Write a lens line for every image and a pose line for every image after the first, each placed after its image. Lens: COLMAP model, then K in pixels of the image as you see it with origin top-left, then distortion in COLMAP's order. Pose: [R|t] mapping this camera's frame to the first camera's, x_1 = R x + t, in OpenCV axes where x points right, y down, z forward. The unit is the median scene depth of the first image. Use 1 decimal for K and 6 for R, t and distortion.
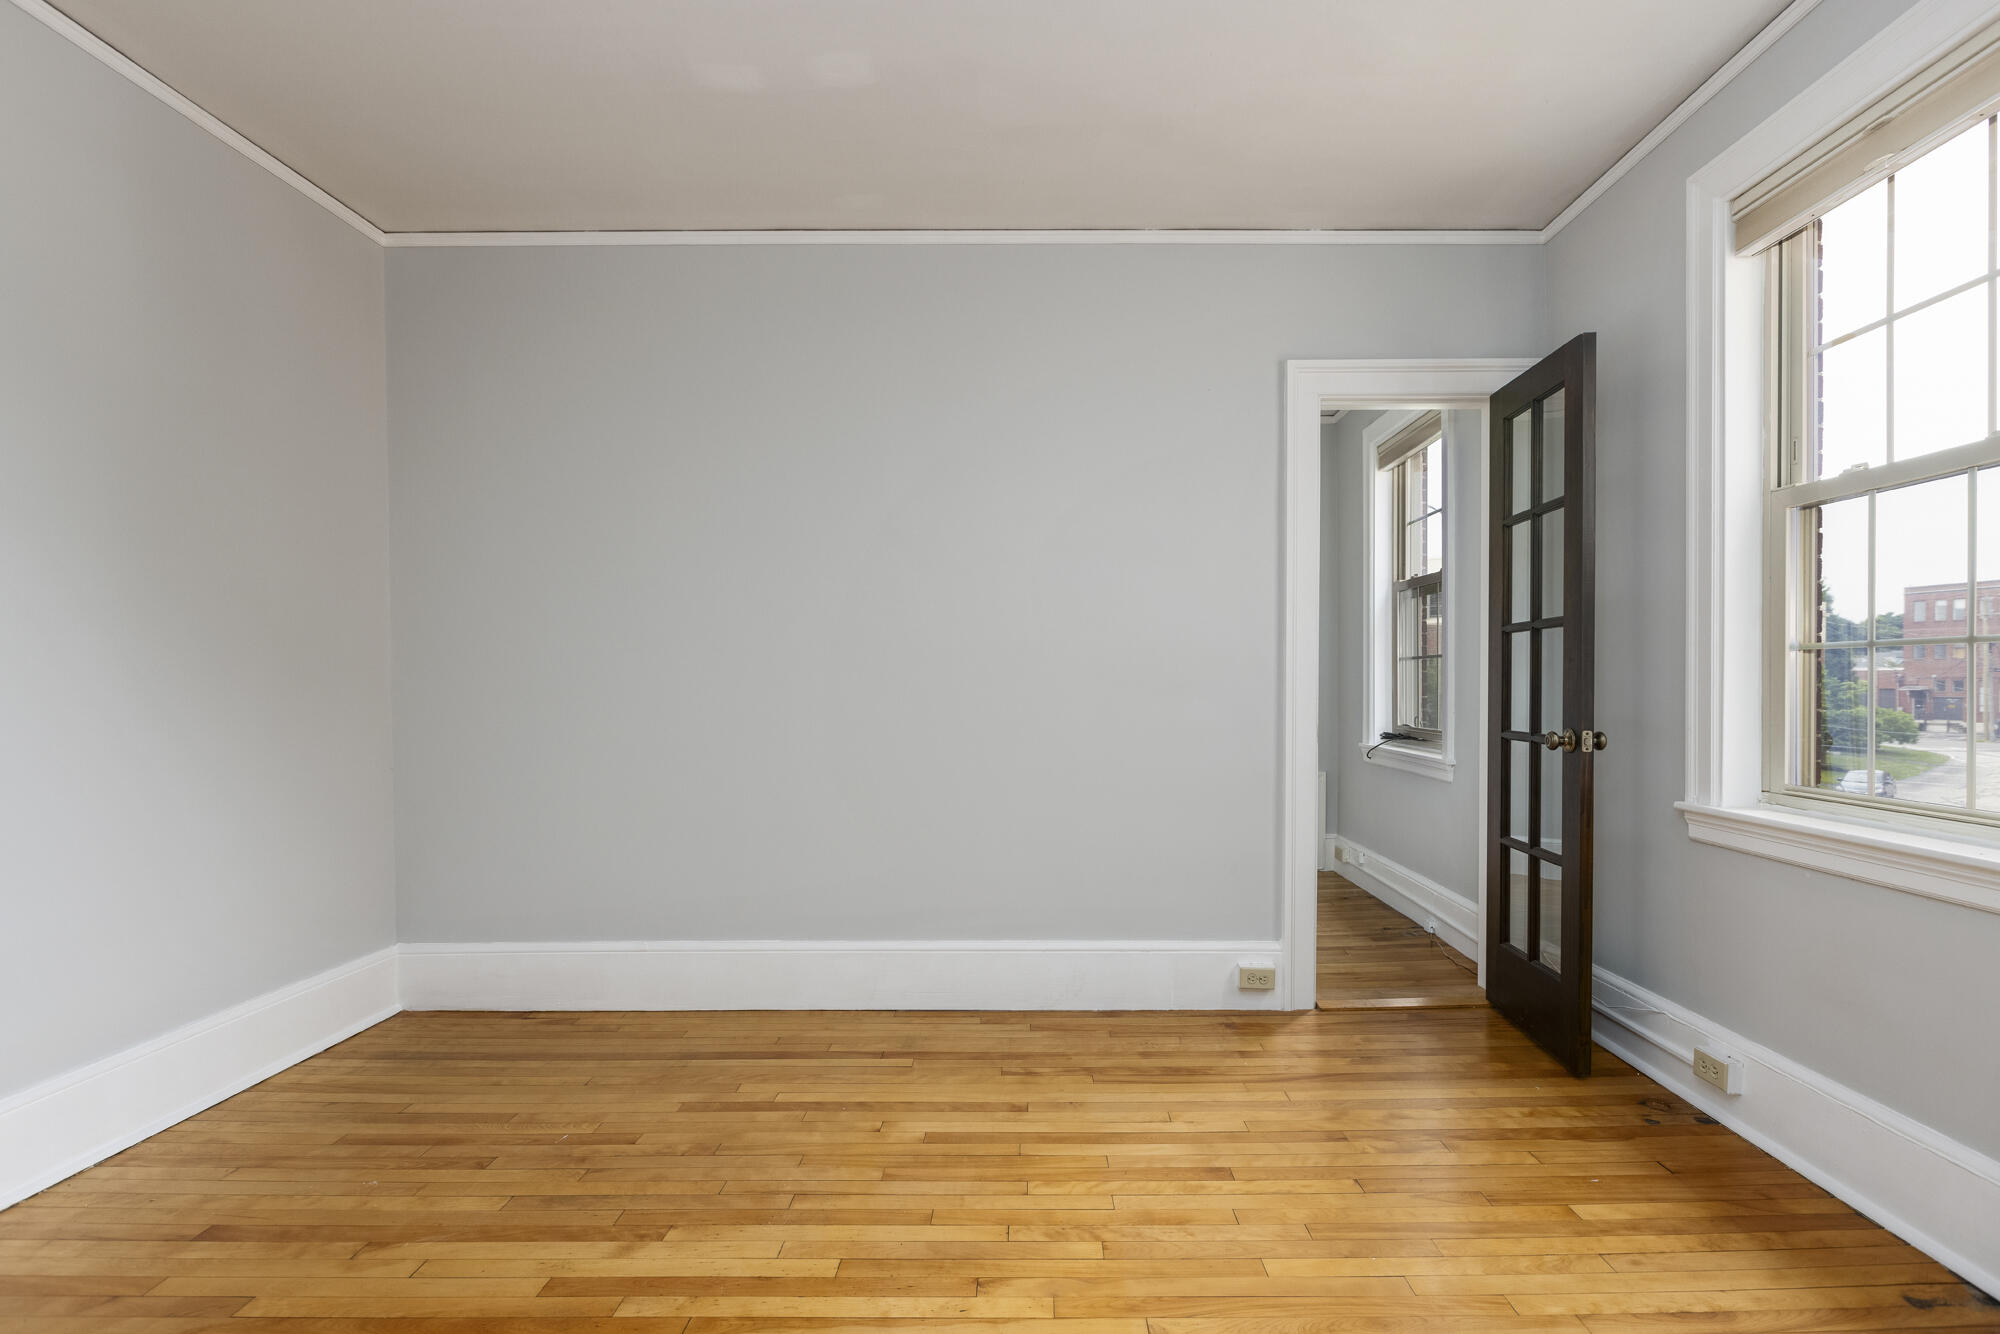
lens RADIAL K [[940.7, 0, 1004.0], [0, 940.7, 700.8], [0, 0, 1]] dist [-0.005377, -0.001016]
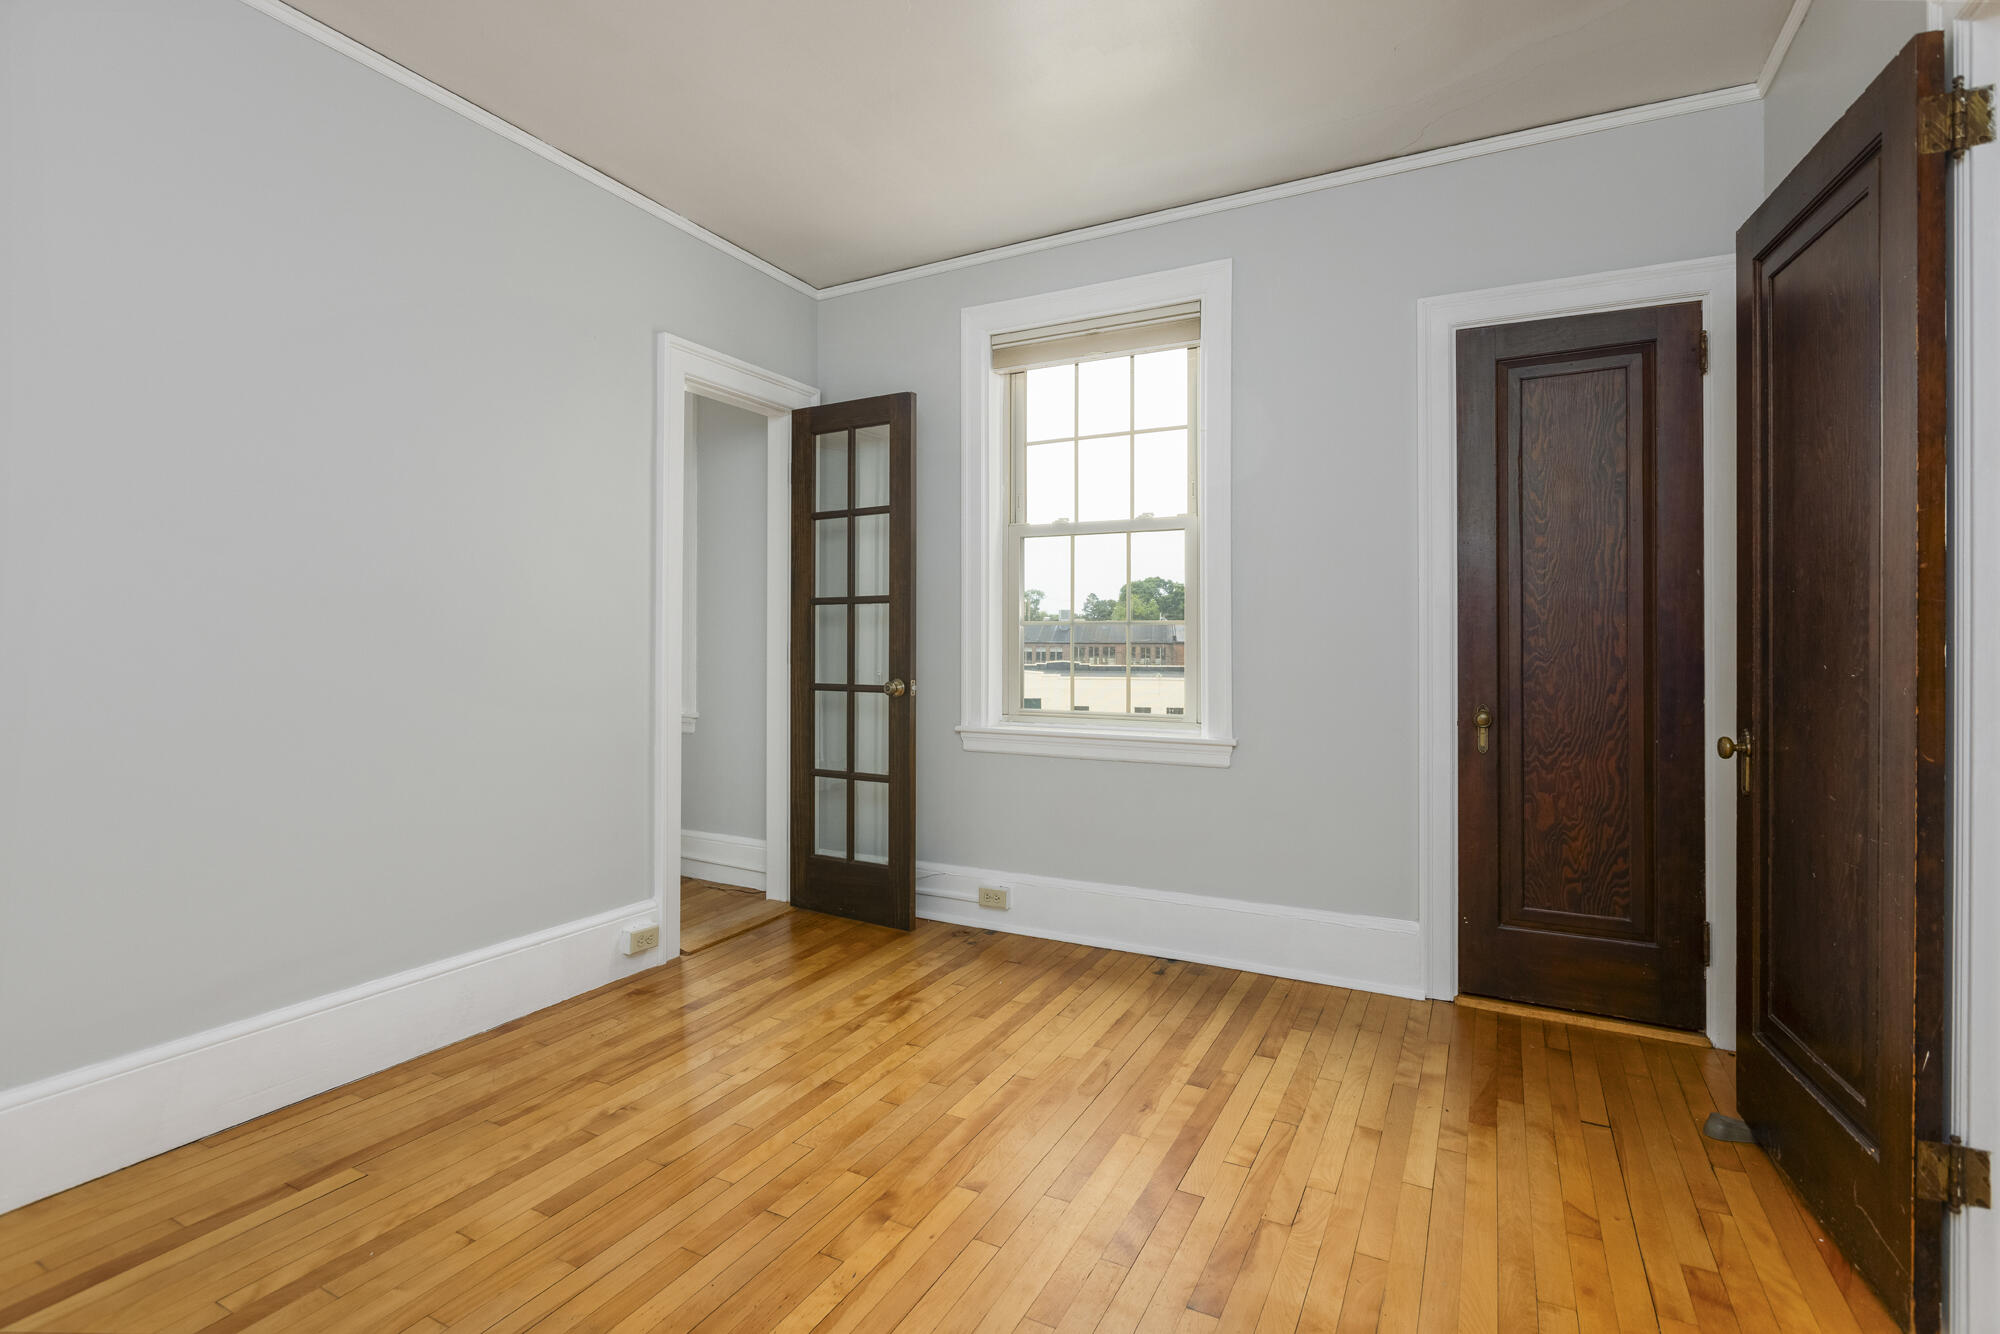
lens RADIAL K [[927.8, 0, 998.0], [0, 927.8, 642.1], [0, 0, 1]] dist [-0.003643, -0.000588]
pose [[0.464395, 0.009699, 0.885575, -0.549224], [0.012254, 0.999774, -0.017375, 0.001964], [-0.885544, 0.018920, 0.464171, 0.262053]]
